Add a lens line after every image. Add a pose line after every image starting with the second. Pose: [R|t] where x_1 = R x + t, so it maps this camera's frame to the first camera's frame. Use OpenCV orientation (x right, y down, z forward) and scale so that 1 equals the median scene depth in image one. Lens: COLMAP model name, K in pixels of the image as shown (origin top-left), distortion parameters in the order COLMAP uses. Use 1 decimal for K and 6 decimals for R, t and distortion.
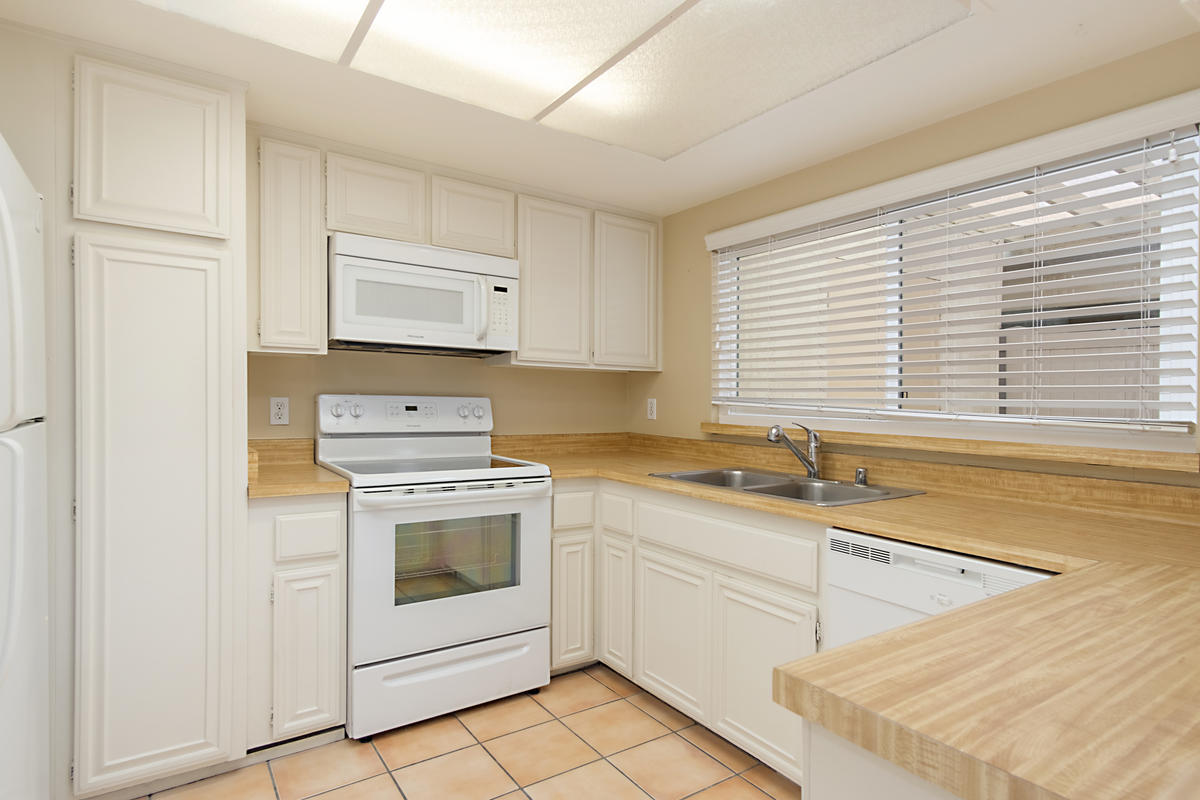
lens RADIAL K [[629.9, 0, 604.8], [0, 629.9, 402.2], [0, 0, 1]] dist [0.001983, -0.000345]
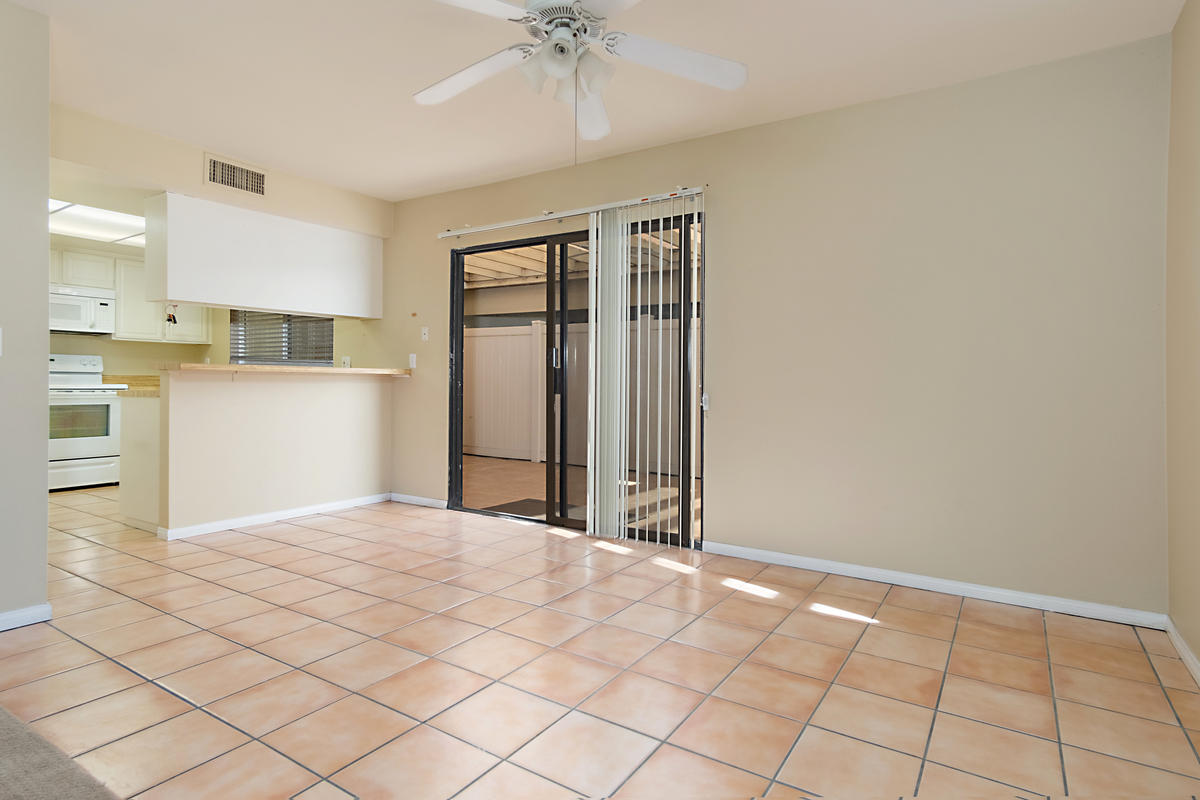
lens RADIAL K [[629.9, 0, 614.0], [0, 629.9, 378.3], [0, 0, 1]] dist [0.001983, -0.000345]
pose [[0.918675, -0.007567, 0.394942, 0.591418], [0.009242, 0.999955, -0.002340, 0.095377], [-0.394907, 0.005800, 0.918703, -1.687316]]
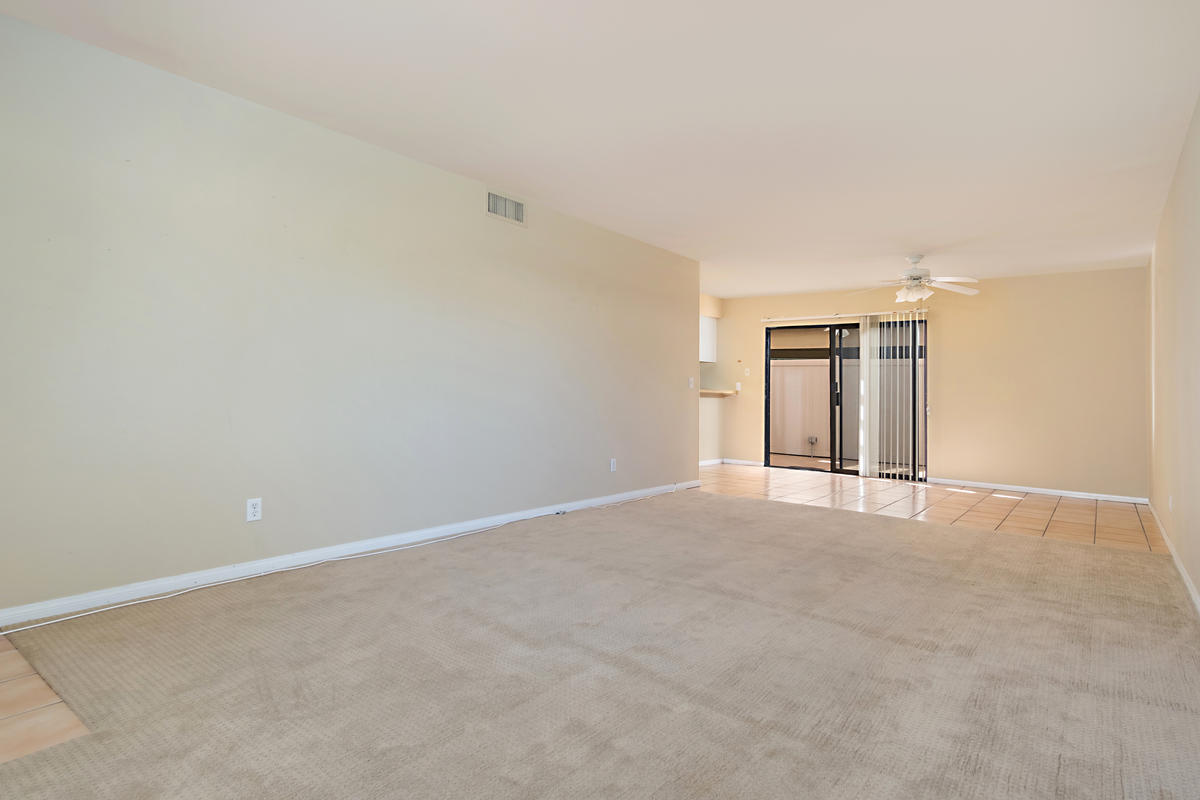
lens RADIAL K [[629.9, 0, 612.3], [0, 629.9, 372.8], [0, 0, 1]] dist [0.001983, -0.000345]
pose [[0.951822, 0.012081, 0.306413, -0.898453], [-0.003704, 0.999604, -0.027904, 0.058592], [-0.306629, 0.025425, 0.951489, -2.773724]]
